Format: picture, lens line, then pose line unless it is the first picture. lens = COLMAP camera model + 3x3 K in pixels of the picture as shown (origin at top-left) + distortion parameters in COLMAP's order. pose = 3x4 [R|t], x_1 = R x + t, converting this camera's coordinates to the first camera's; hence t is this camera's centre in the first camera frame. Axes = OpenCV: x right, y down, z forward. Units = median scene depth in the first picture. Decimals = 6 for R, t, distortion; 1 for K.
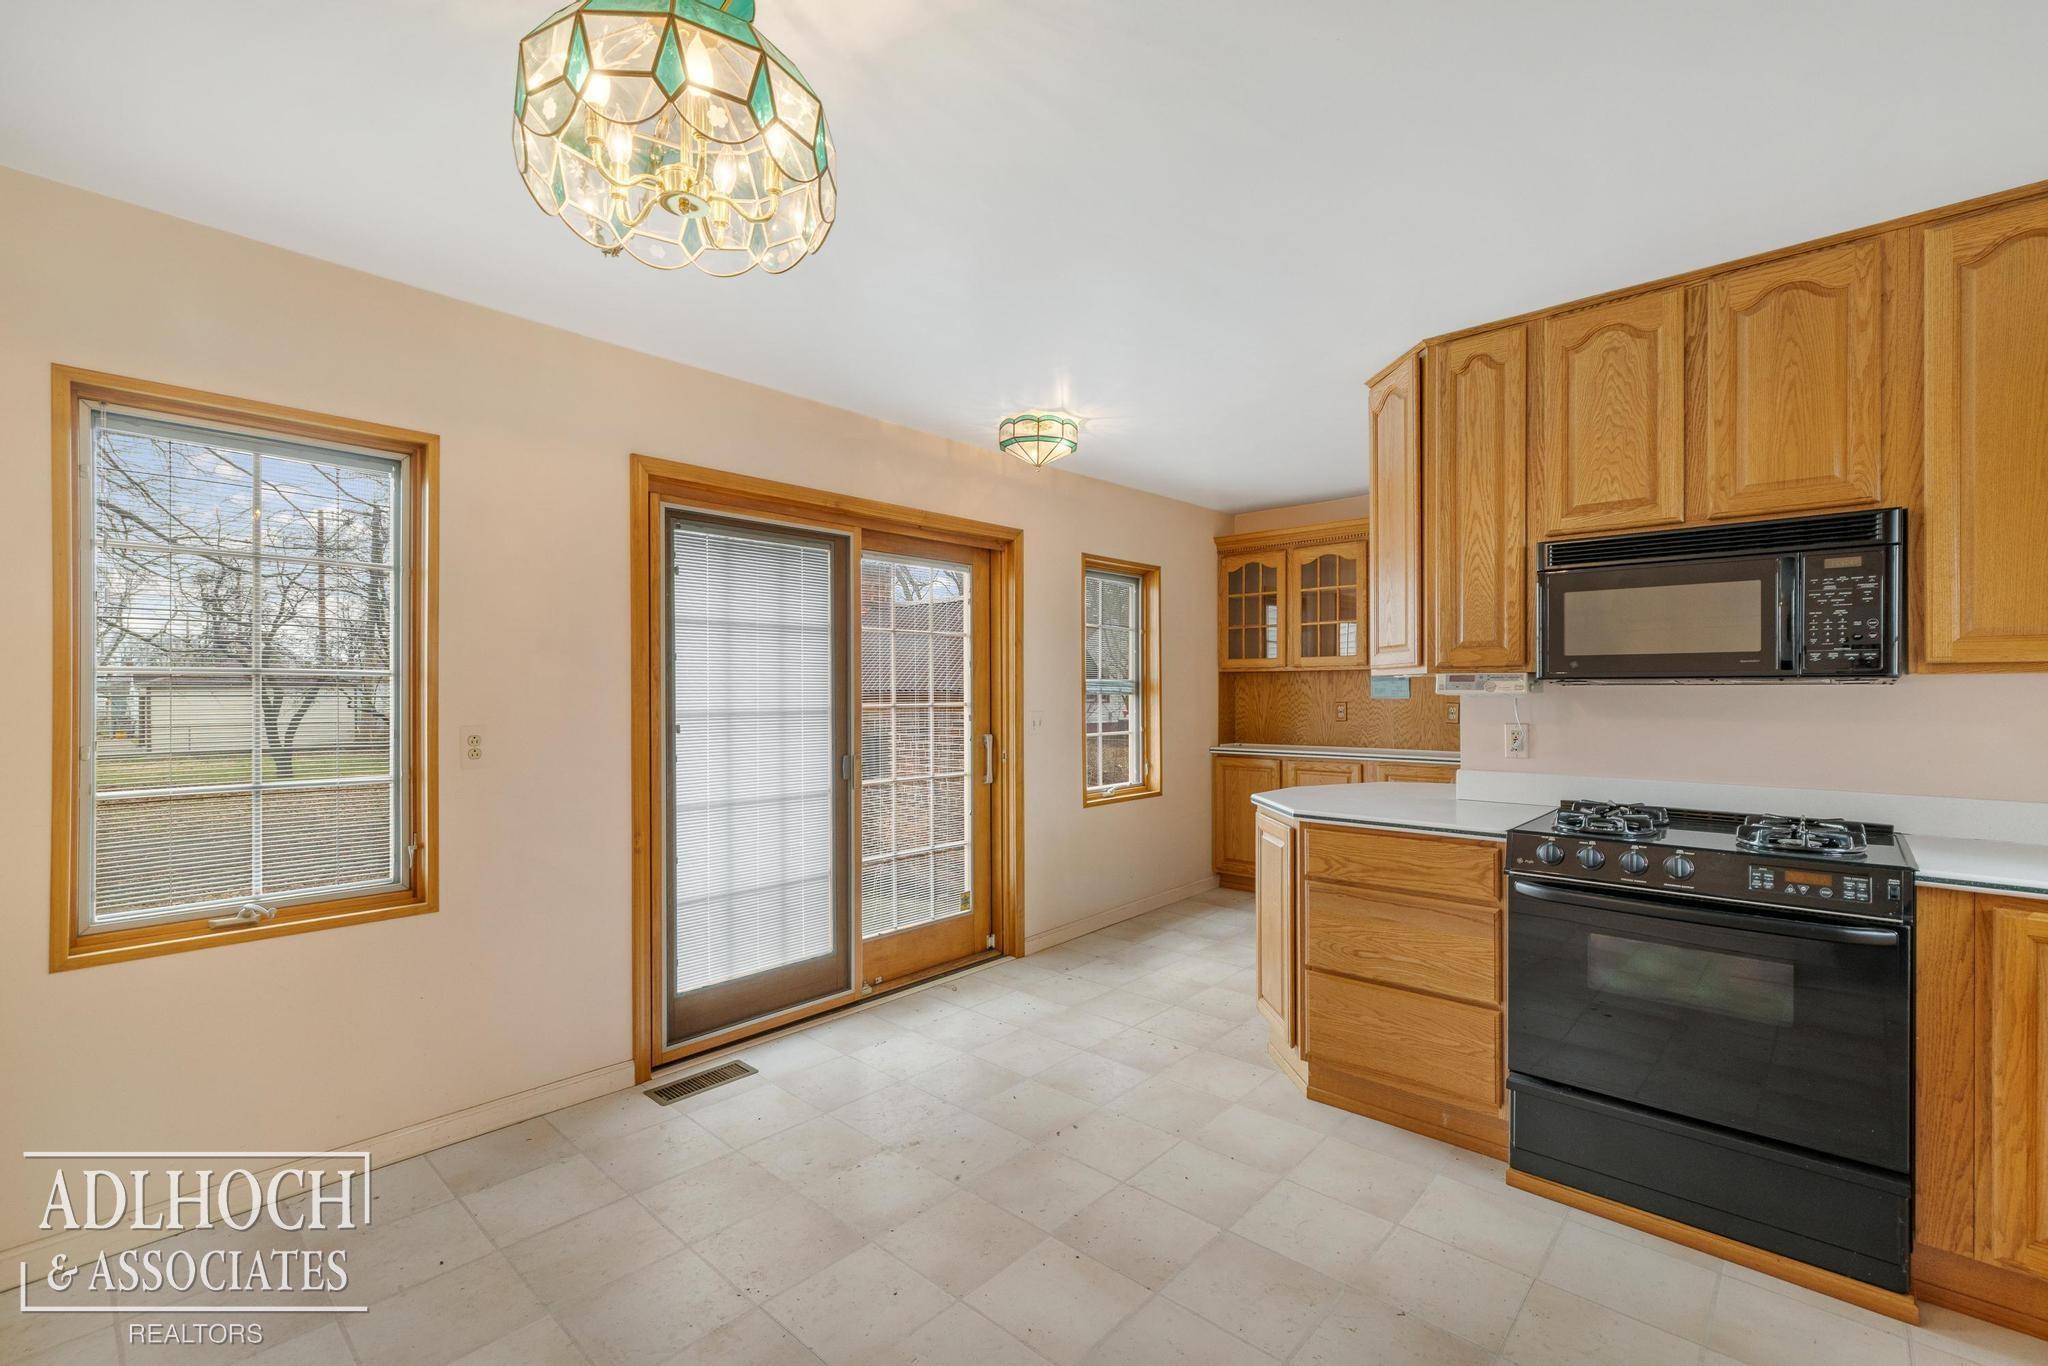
lens RADIAL K [[897.9, 0, 1020.8], [0, 897.9, 688.4], [0, 0, 1]] dist [-0.001504, -0.000819]
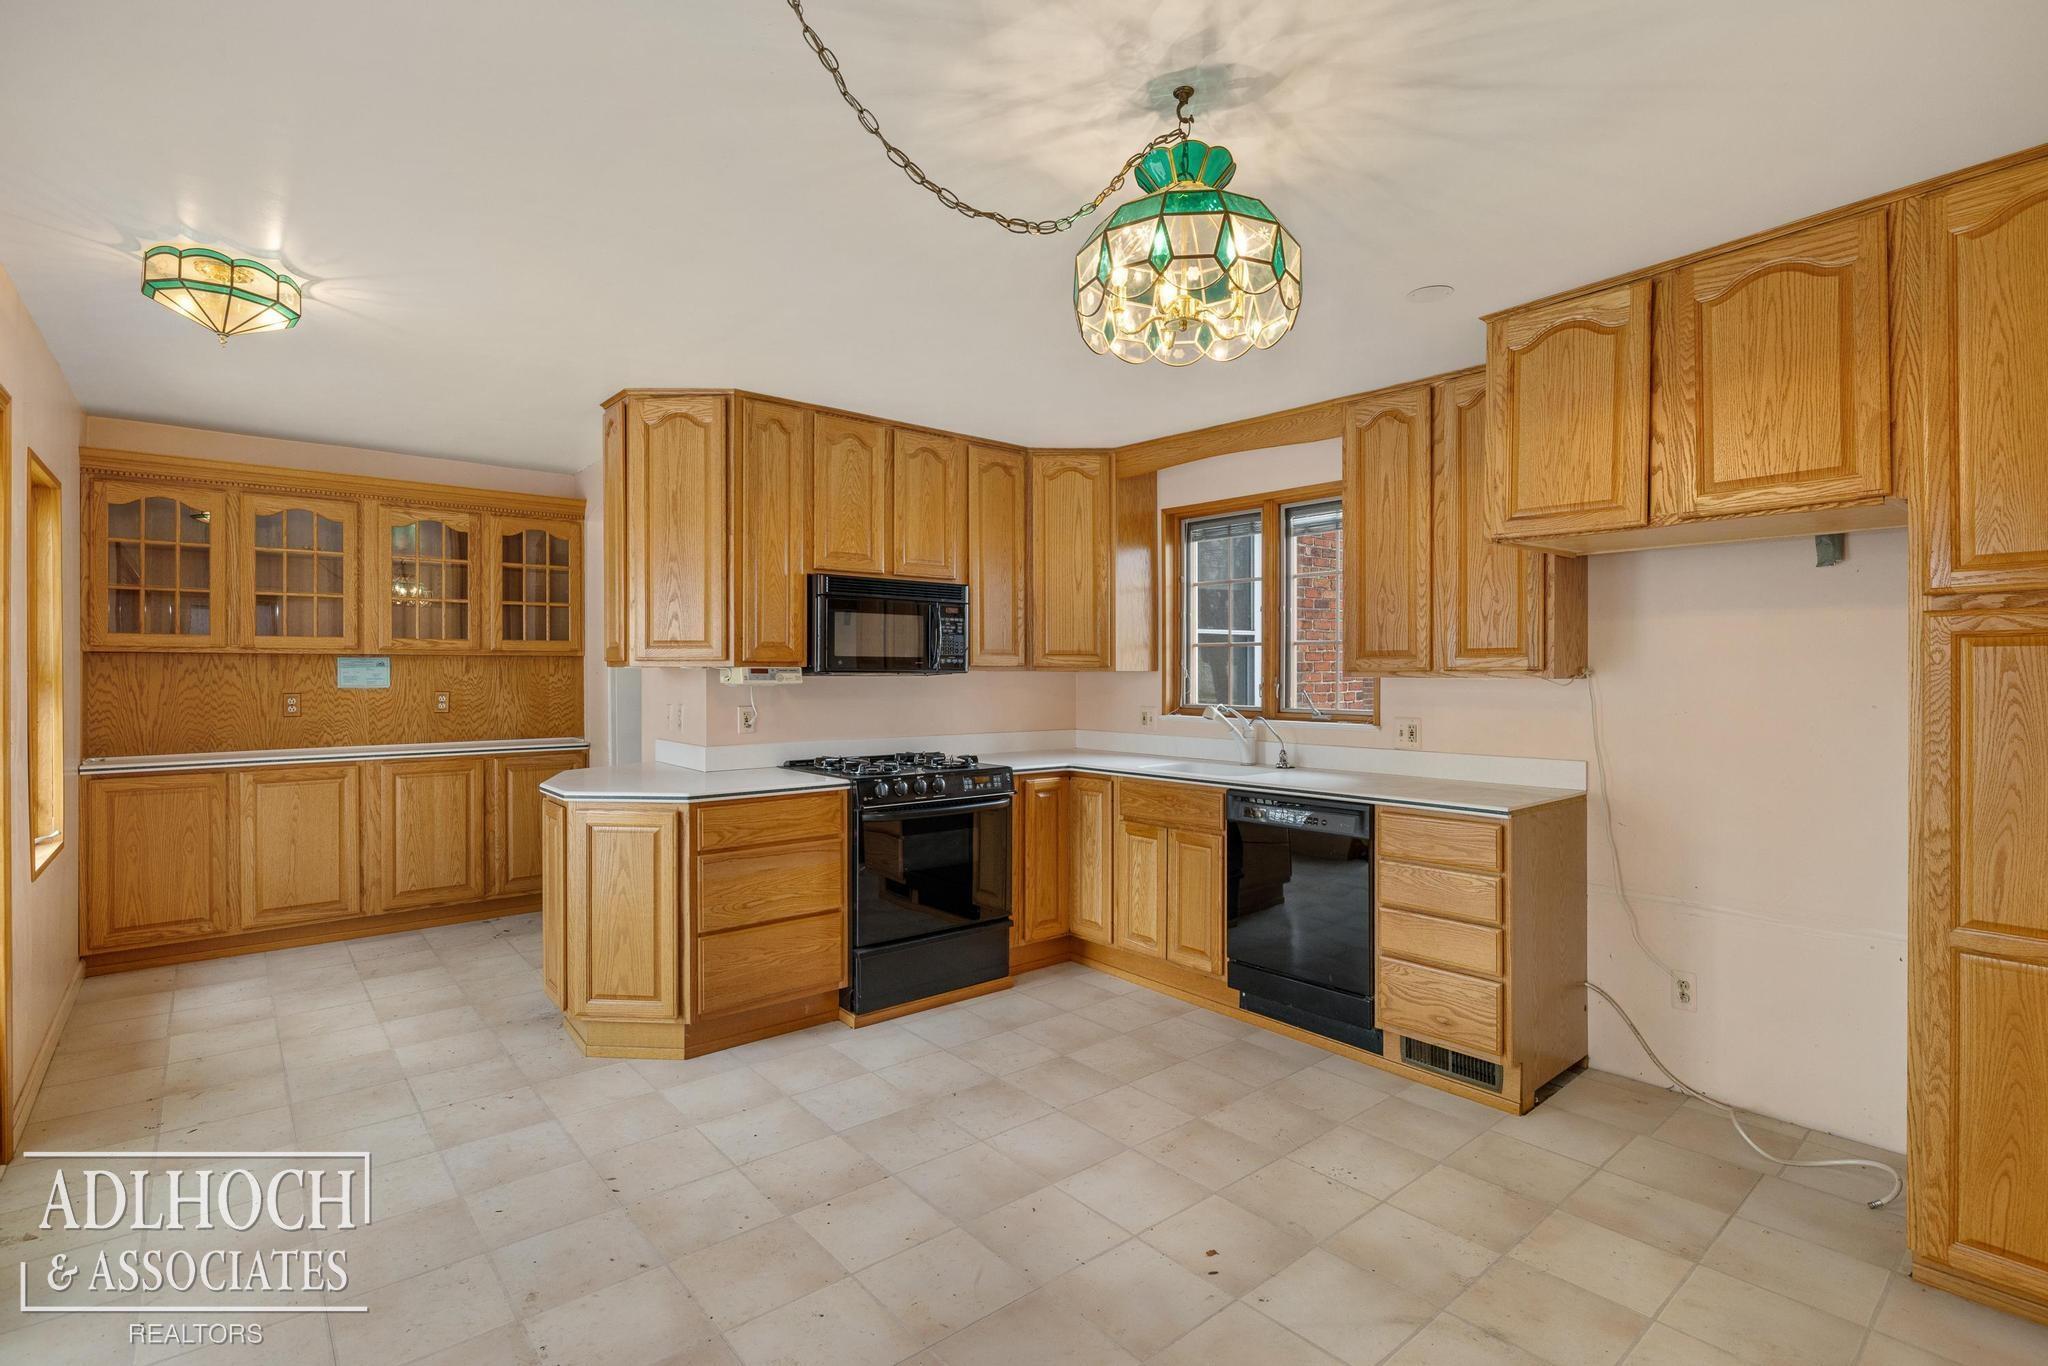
lens RADIAL K [[969.1, 0, 1021.3], [0, 969.1, 677.7], [0, 0, 1]] dist [-0.005389, -0.000330]
pose [[0.116710, -0.003984, 0.993158, -0.834346], [-0.003855, 0.999983, 0.004465, -0.009761], [-0.993159, -0.004349, 0.116693, 0.492811]]
